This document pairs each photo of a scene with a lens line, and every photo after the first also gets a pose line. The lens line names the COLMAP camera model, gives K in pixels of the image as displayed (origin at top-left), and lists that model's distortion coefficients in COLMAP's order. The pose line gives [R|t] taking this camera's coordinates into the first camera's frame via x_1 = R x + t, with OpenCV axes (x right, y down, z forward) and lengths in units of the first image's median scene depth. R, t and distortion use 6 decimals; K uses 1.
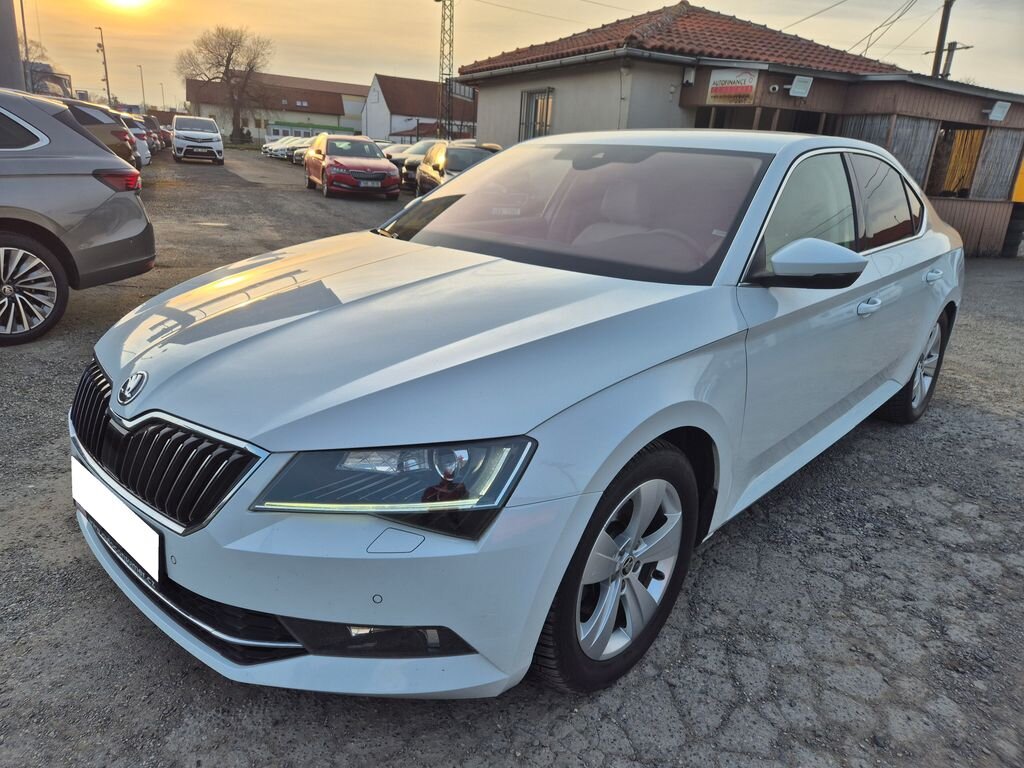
lens RADIAL K [[680.4, 0, 508.5], [0, 680.4, 391.2], [0, 0, 1]] dist [0.080491, -0.062300]
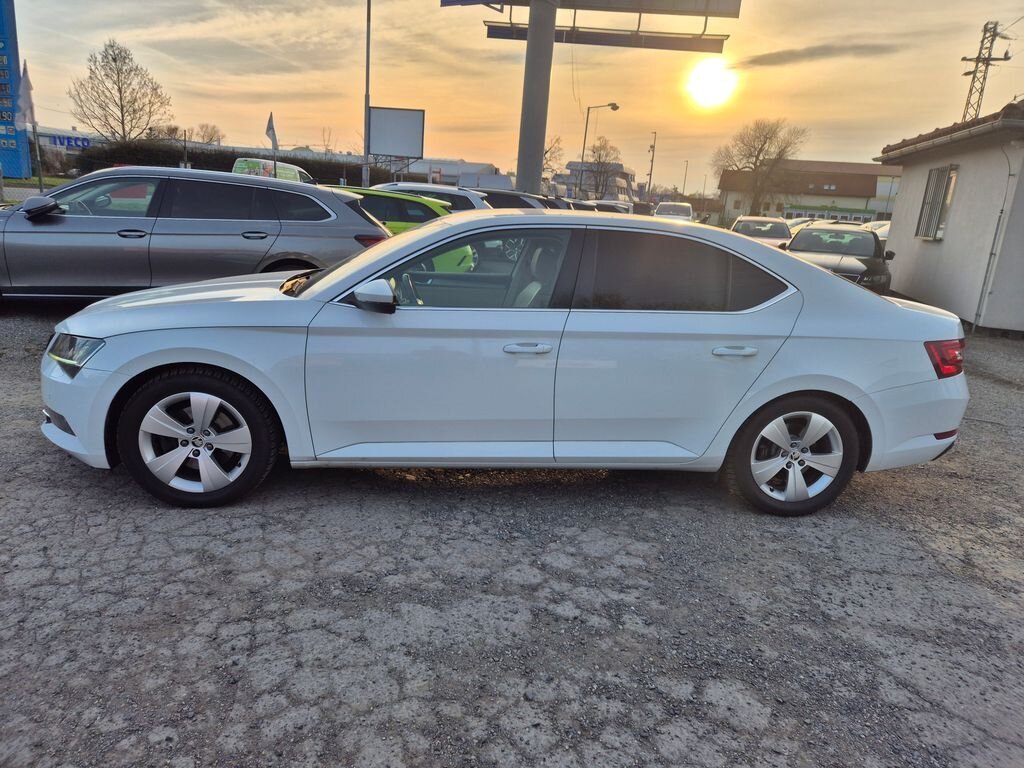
lens RADIAL K [[680.4, 0, 508.5], [0, 680.4, 391.2], [0, 0, 1]] dist [0.080491, -0.062300]
pose [[0.759150, 0.168979, -0.628599, 0.279900], [-0.236327, 0.971370, -0.024287, -0.002730], [0.606499, 0.166992, 0.777350, 0.011539]]
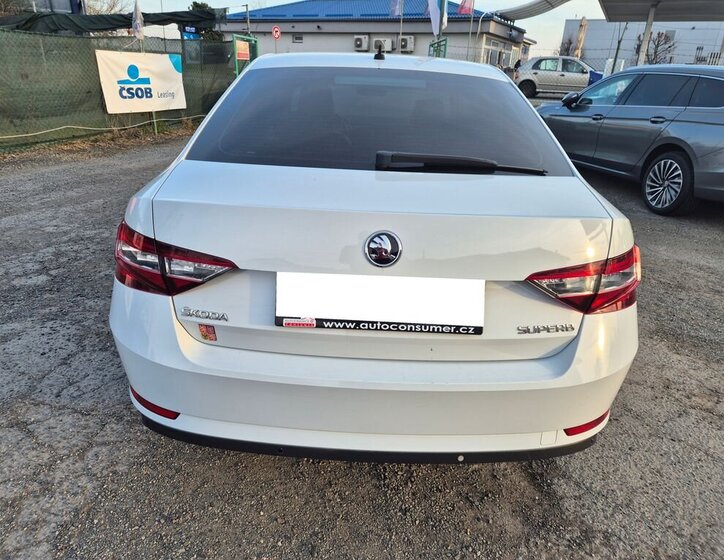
lens RADIAL K [[499.6, 0, 362.0], [0, 499.6, 280.0], [0, 0, 1]] dist [0.049098, -0.039786]
pose [[-0.736804, 0.181530, -0.651281, 0.273974], [-0.286598, 0.788597, 0.544037, -0.151423], [0.612357, 0.587504, -0.529016, 0.472715]]
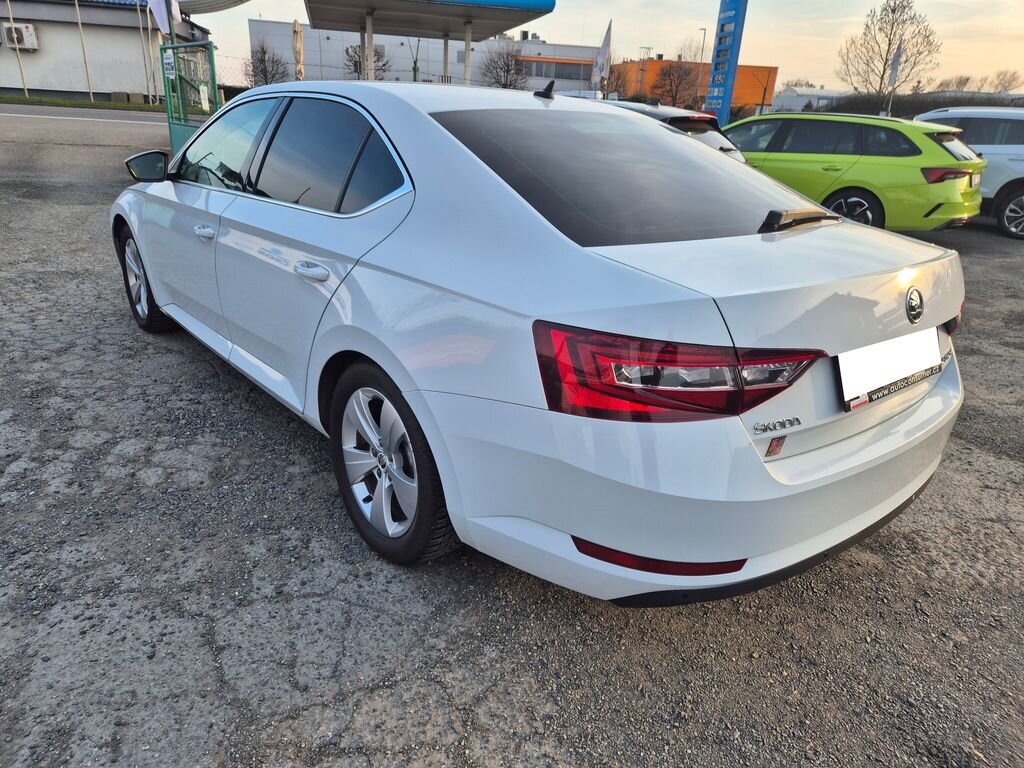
lens RADIAL K [[680.4, 0, 508.5], [0, 680.4, 391.2], [0, 0, 1]] dist [0.080491, -0.062300]
pose [[-0.134017, 0.308998, -0.941573, 0.353770], [-0.370848, 0.865467, 0.336806, -0.102353], [0.918973, 0.394318, -0.001396, 0.345527]]
